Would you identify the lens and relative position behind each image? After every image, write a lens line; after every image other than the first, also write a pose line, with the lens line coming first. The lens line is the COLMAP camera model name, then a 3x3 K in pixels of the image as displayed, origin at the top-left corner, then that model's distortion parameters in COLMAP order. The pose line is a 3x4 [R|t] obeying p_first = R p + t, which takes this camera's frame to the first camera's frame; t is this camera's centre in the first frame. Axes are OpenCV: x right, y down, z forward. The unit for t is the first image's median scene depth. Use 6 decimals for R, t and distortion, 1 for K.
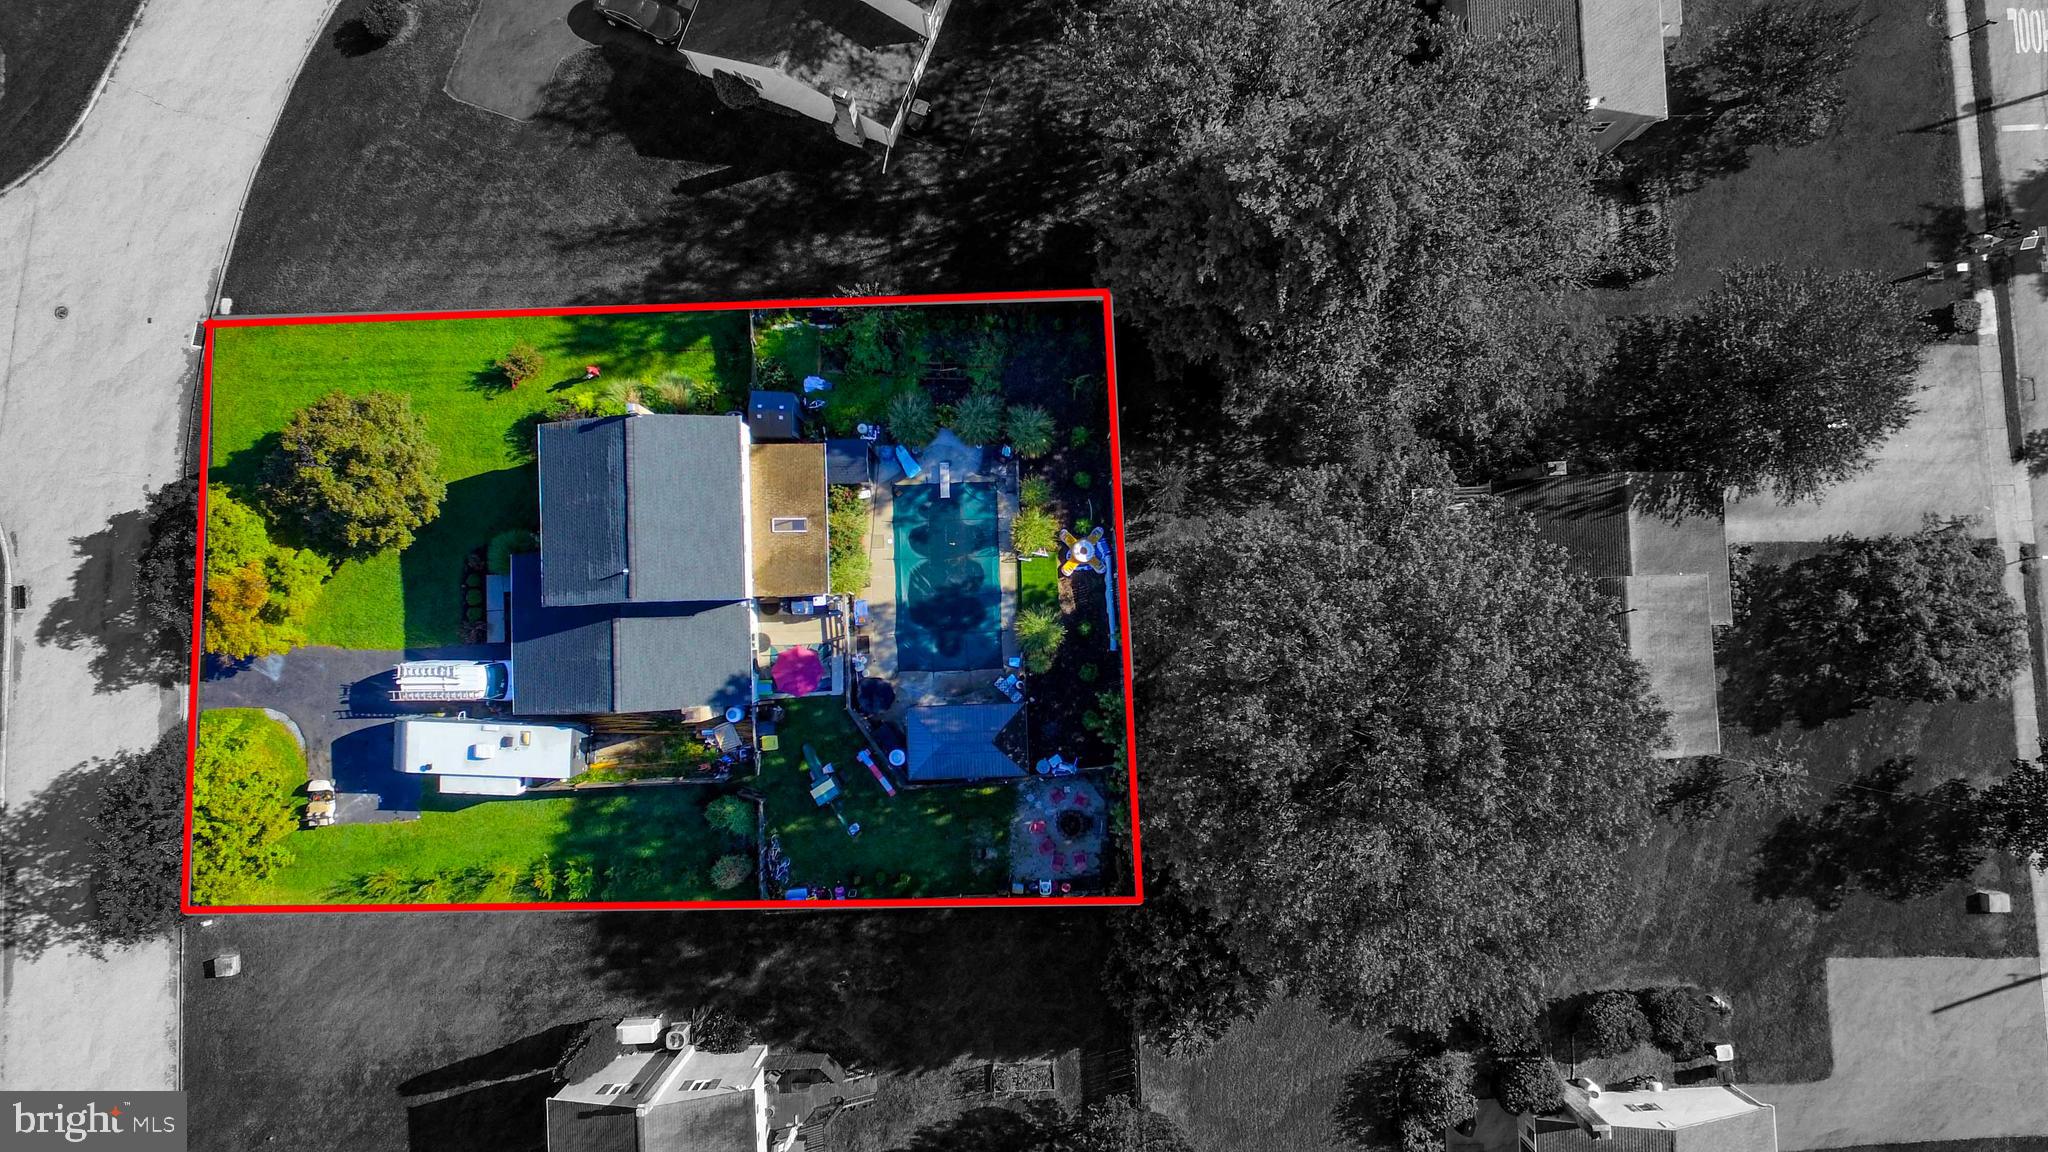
lens RADIAL K [[1183.5, 0, 1024.0], [0, 1183.5, 576.0], [0, 0, 1]] dist [-0.019567, 0.031991]
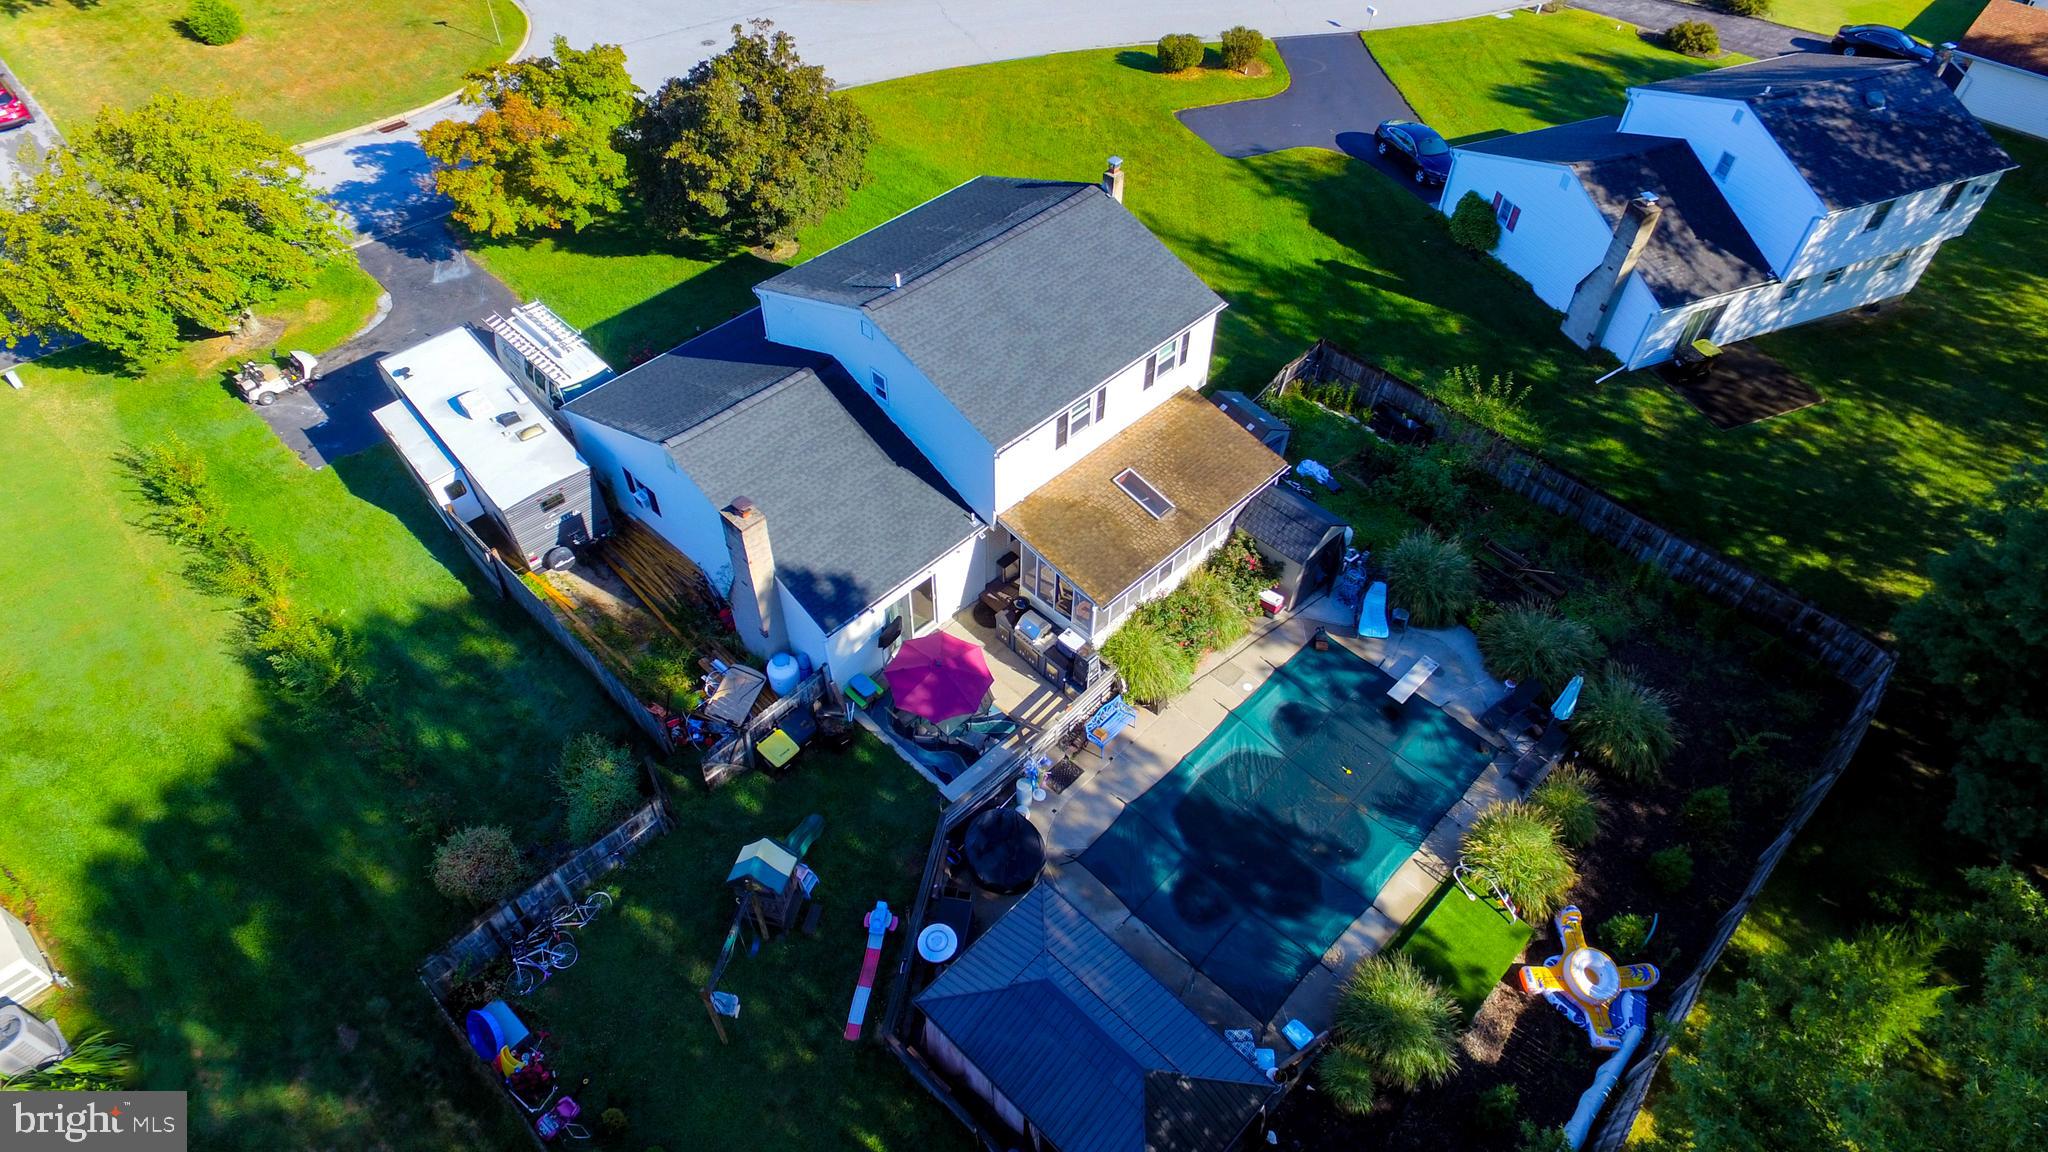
lens RADIAL K [[1183.5, 0, 1024.0], [0, 1183.5, 576.0], [0, 0, 1]] dist [-0.019567, 0.031991]
pose [[0.688042, 0.538161, -0.486807, 0.039113], [-0.725602, 0.519472, -0.451277, 0.238802], [0.010023, 0.663726, 0.747909, 0.595820]]
